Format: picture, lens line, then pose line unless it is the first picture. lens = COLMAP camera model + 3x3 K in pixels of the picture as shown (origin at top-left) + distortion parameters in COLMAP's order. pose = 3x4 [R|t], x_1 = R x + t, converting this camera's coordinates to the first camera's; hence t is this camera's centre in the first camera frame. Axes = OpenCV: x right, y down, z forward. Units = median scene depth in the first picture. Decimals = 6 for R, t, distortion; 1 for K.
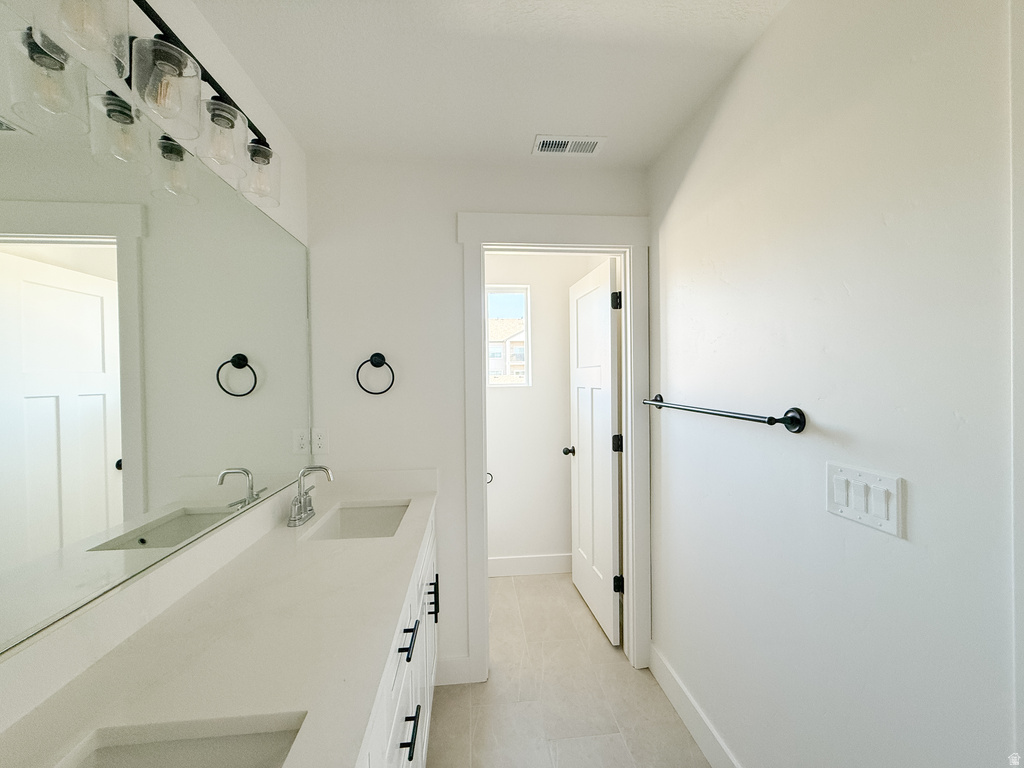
lens RADIAL K [[408.5, 0, 511.1], [0, 408.5, 382.8], [0, 0, 1]] dist [-0.002040, -0.000999]
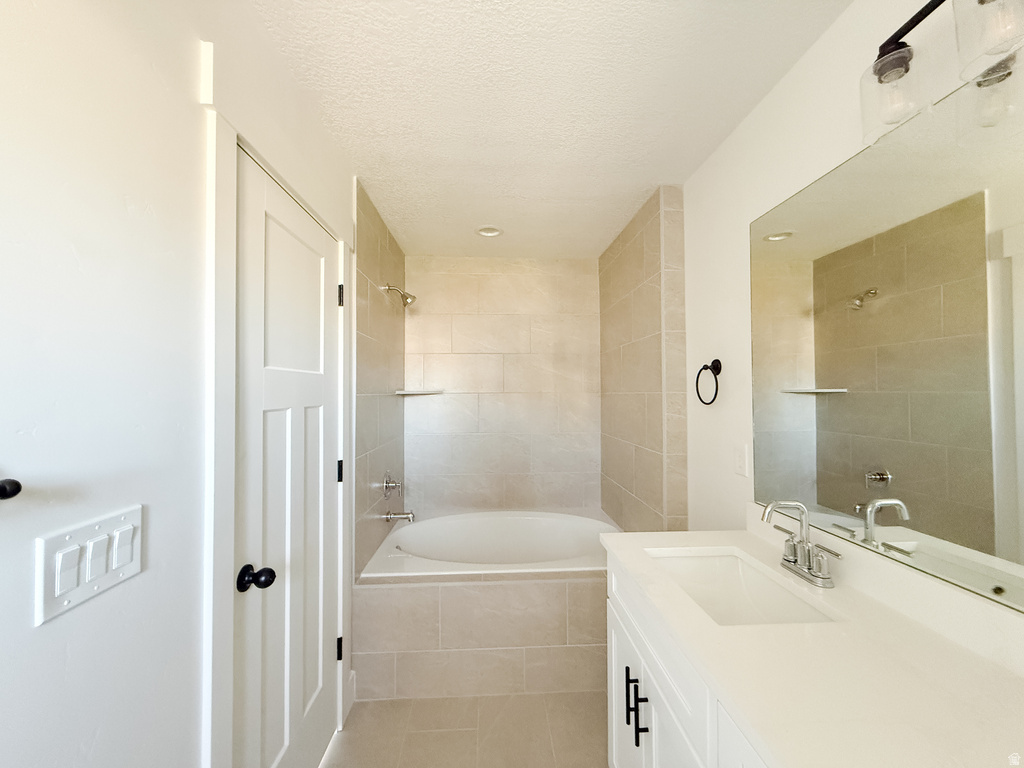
lens RADIAL K [[408.5, 0, 512.0], [0, 408.5, 385.2], [0, 0, 1]] dist [-0.002040, -0.000999]
pose [[-0.998927, 0.011712, 0.044799, 0.072465], [0.011228, 0.999876, -0.011044, -0.019652], [-0.044923, -0.010529, -0.998935, 1.837842]]
